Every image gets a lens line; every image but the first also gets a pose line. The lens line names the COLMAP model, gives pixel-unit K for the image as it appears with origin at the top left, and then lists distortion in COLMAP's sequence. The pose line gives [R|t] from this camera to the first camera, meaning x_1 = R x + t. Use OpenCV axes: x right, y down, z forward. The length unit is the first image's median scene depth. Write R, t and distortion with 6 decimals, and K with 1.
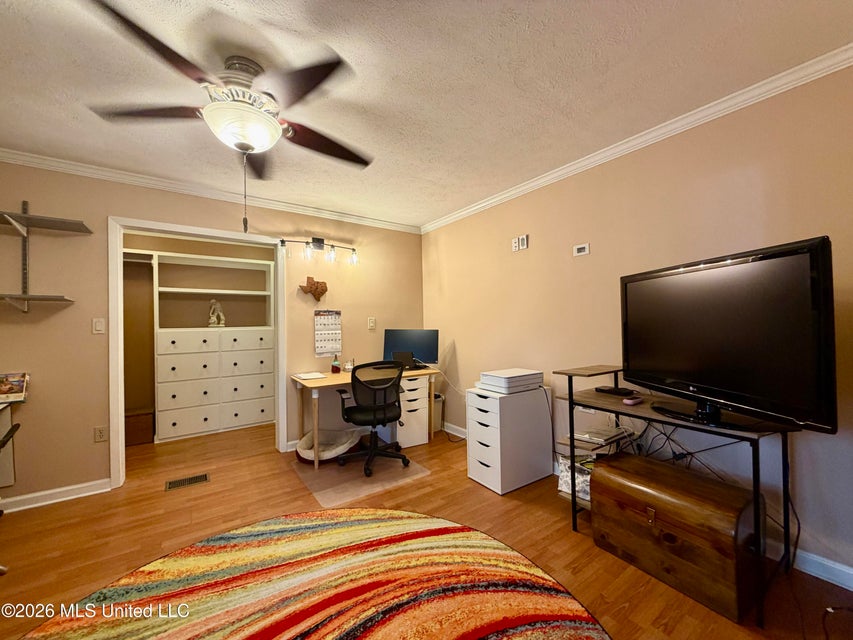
lens RADIAL K [[348.9, 0, 423.5], [0, 348.9, 316.2], [0, 0, 1]] dist [-0.000716, 0.000121]
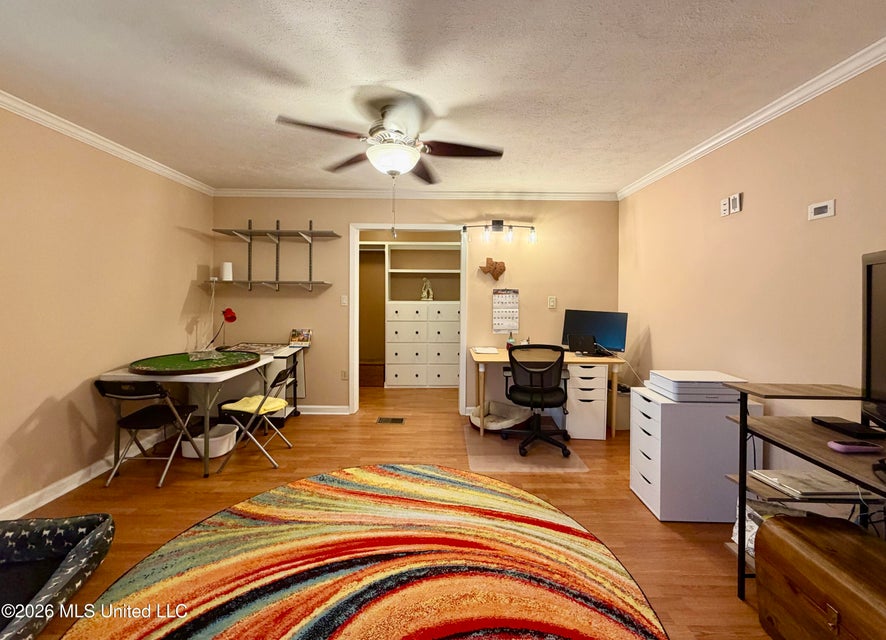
lens RADIAL K [[376.5, 0, 441.3], [0, 376.5, 289.0], [0, 0, 1]] dist [0.000142, 0.000196]
pose [[0.805105, 0.016461, -0.592904, 0.307747], [-0.004319, 0.999751, 0.021891, -0.053212], [0.593117, -0.015064, 0.804976, -0.021350]]
